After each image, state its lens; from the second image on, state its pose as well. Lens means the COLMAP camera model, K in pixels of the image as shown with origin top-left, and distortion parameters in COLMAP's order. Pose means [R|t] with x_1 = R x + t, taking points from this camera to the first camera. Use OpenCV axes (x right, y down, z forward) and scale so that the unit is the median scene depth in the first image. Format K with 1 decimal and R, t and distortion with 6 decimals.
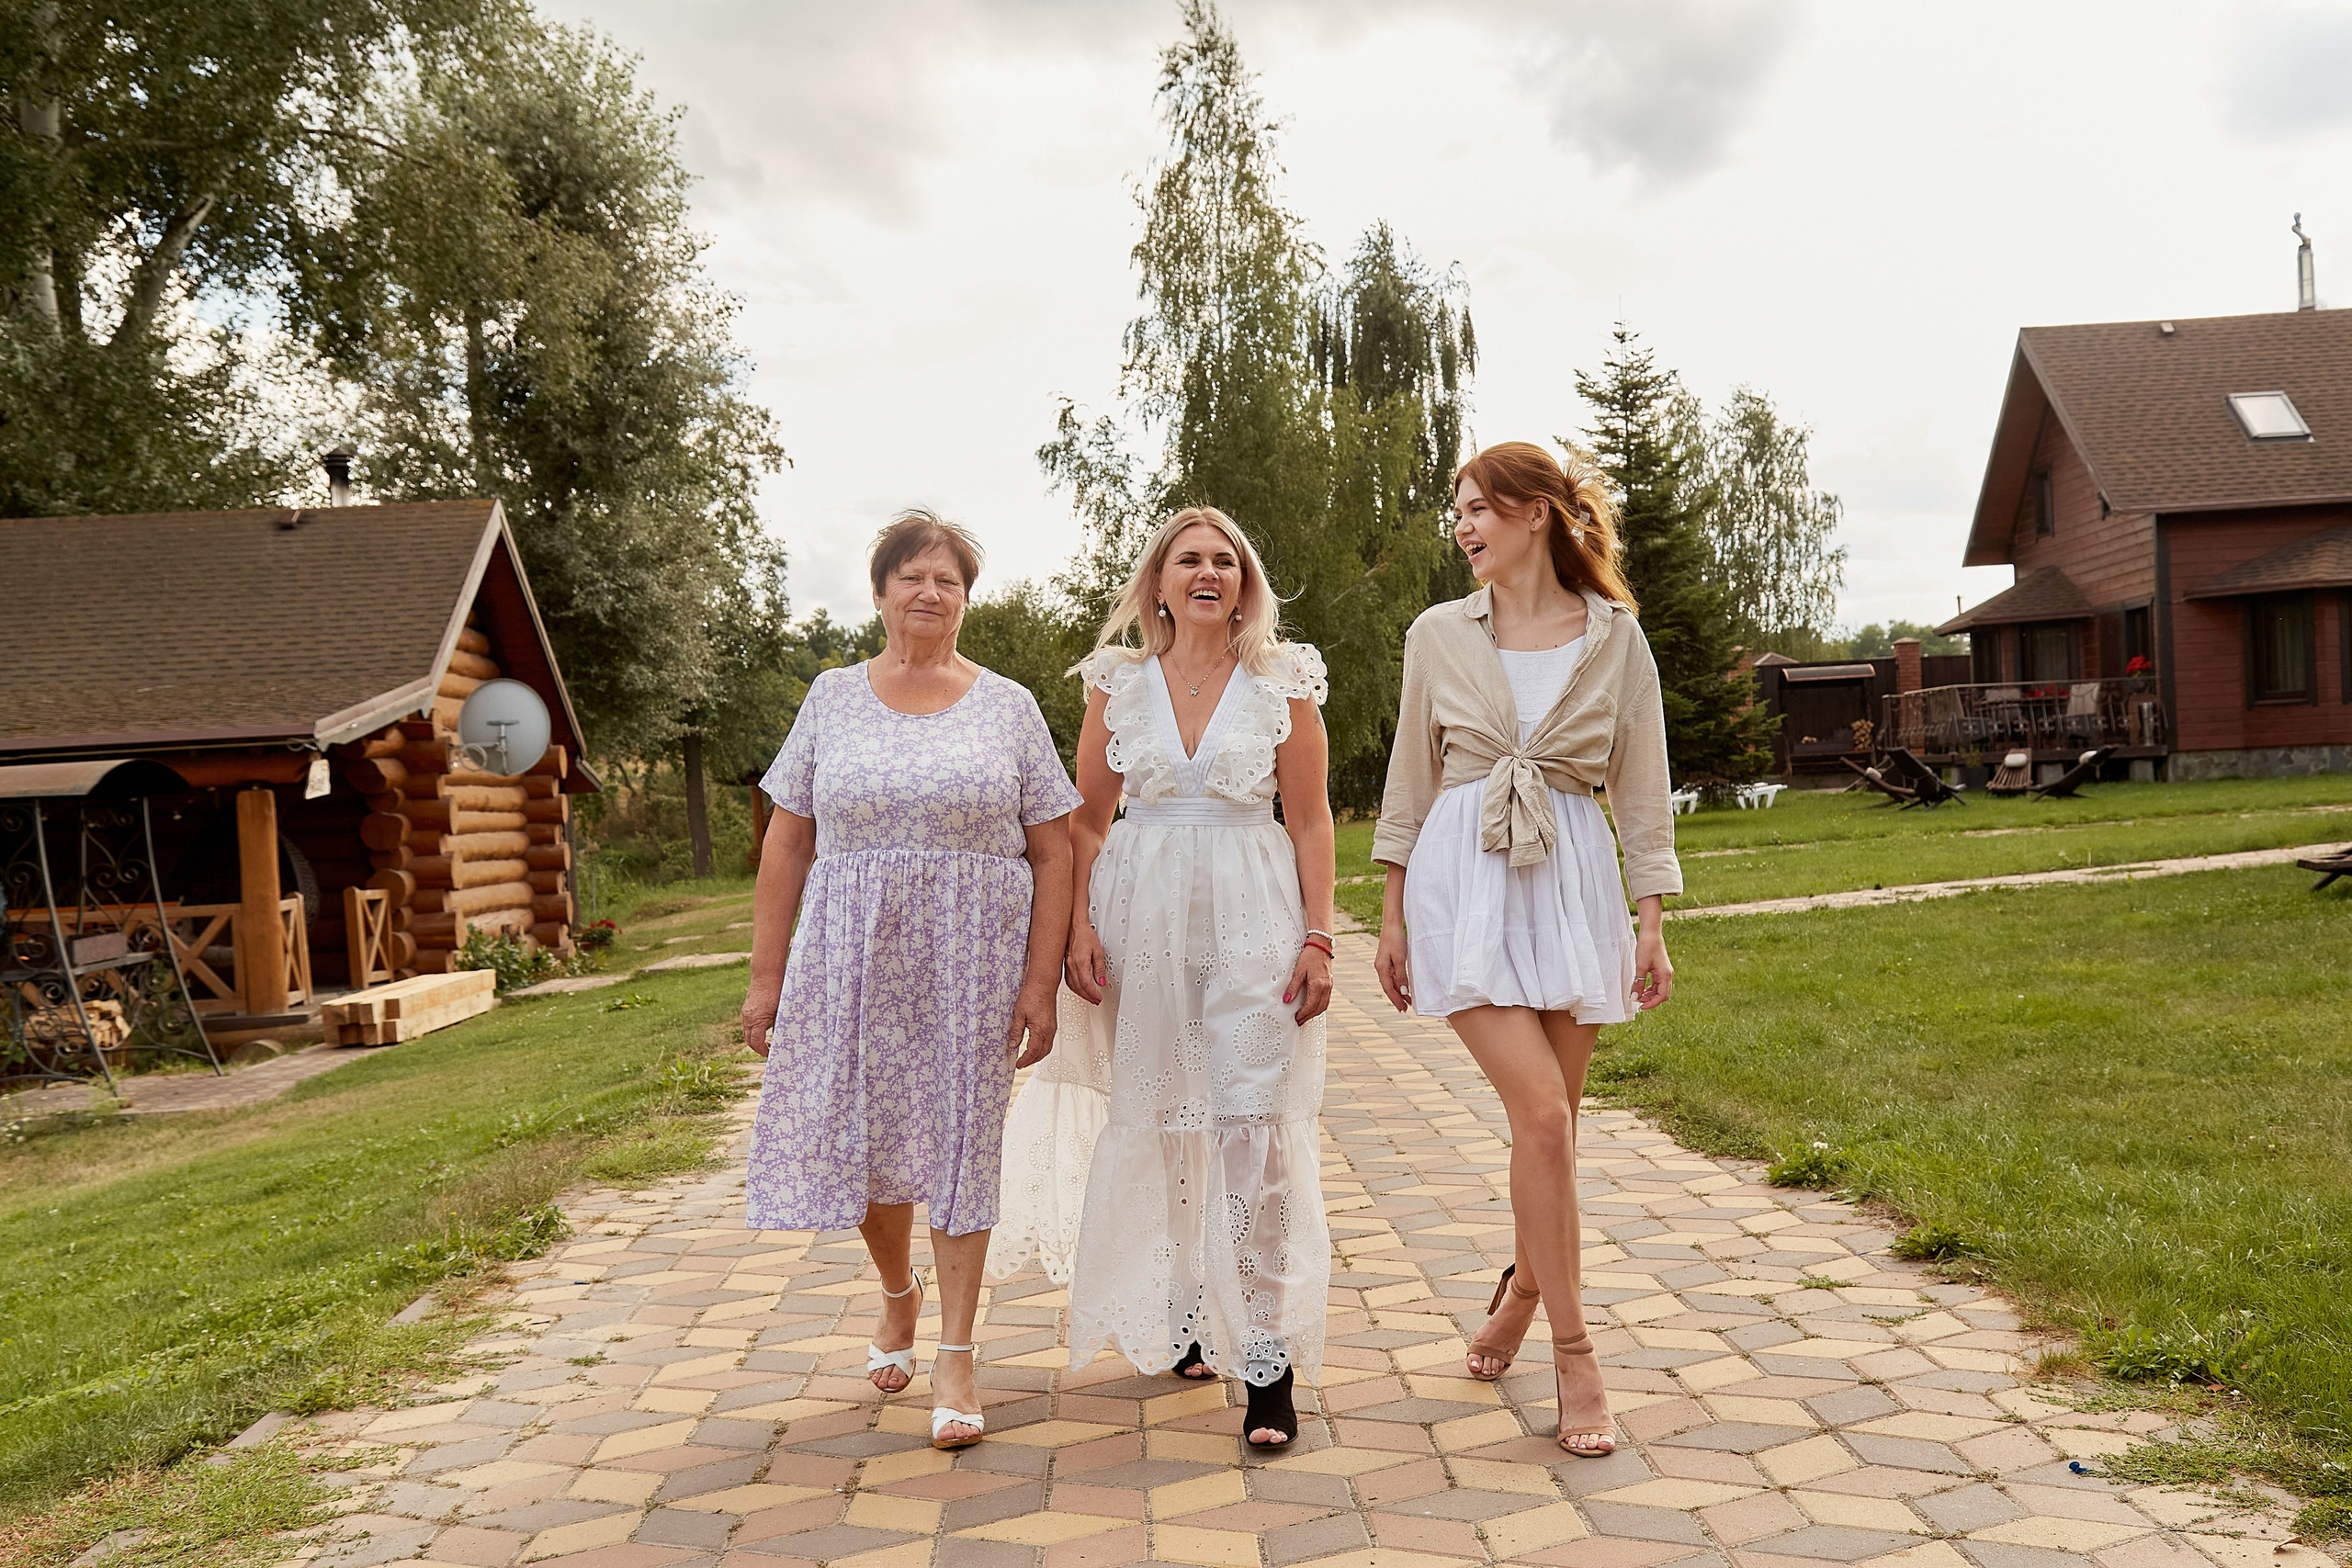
lens RADIAL K [[2701.3, 0, 1176.9], [0, 2701.3, 737.6], [0, 0, 1]] dist [0.000690, 0.000084]
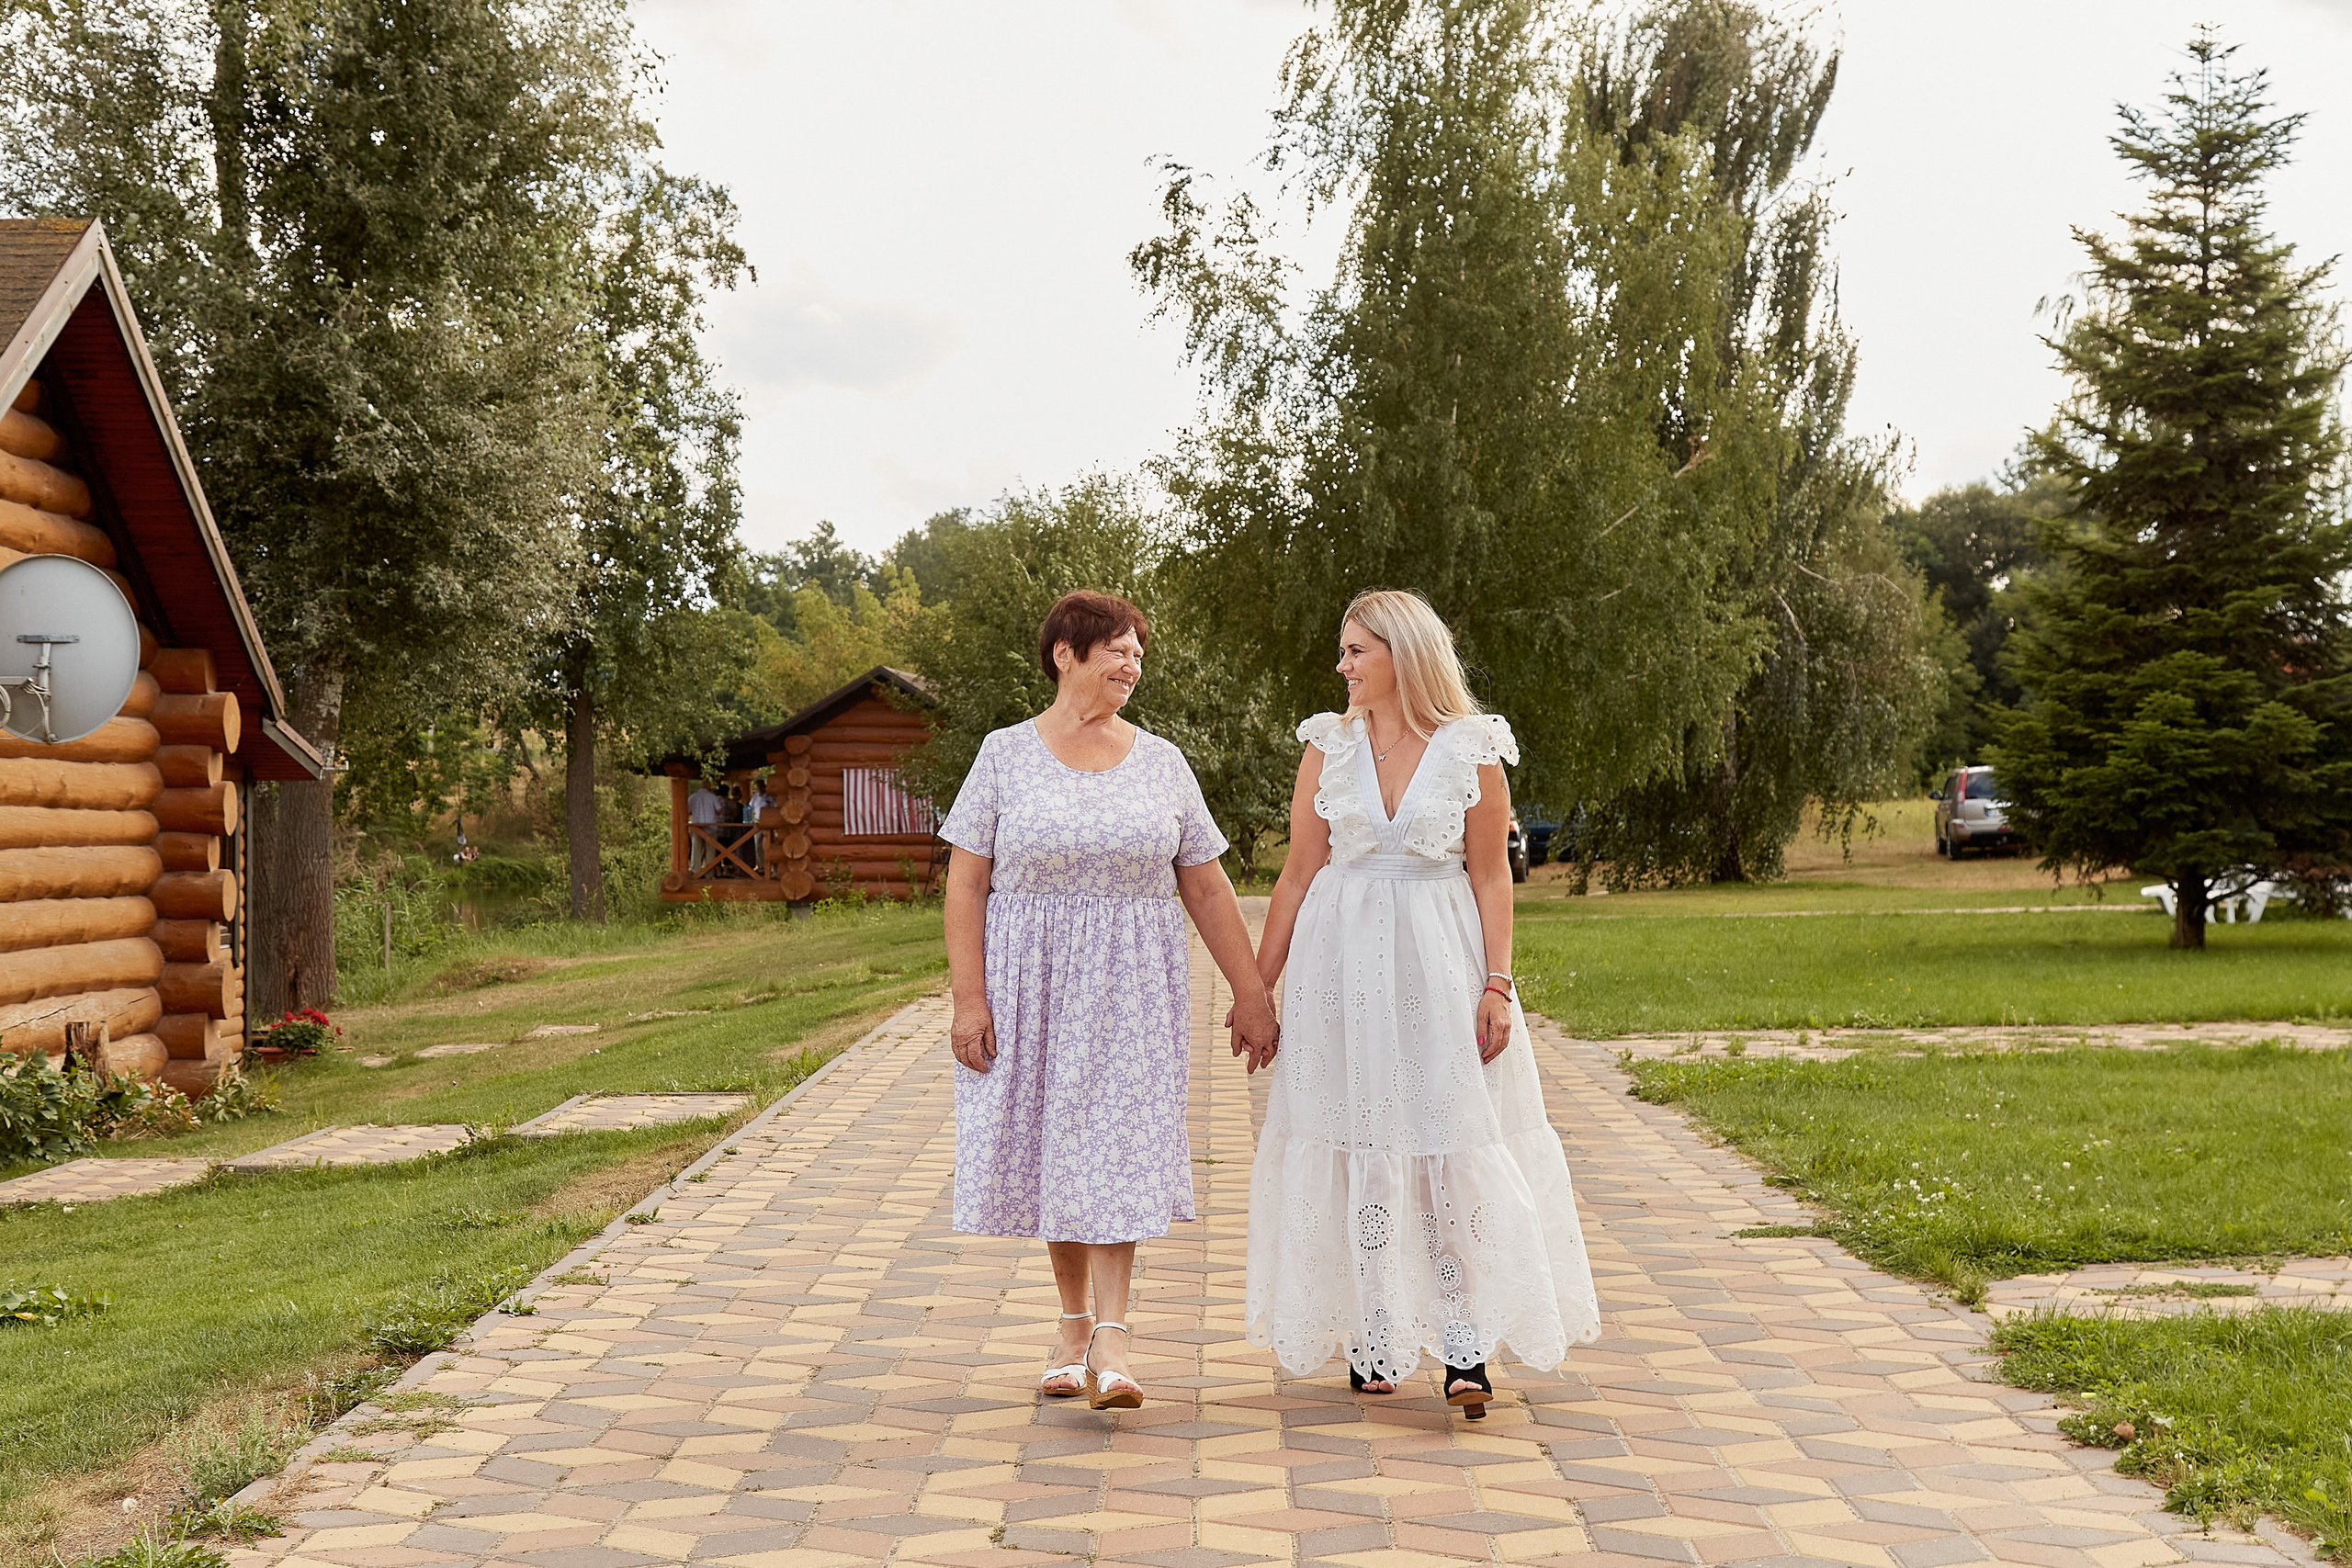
lens RADIAL K [[3781.7, 0, 1171.8], [0, 3781.7, 717.5], [0, 0, 1]] dist [0.000930, 11.582598]
pose [[0.997743, 0.052662, -0.041654, -0.002143], [-0.052821, 0.998600, -0.002723, -0.000063], [0.041452, 0.004917, 0.999128, 0.154872]]
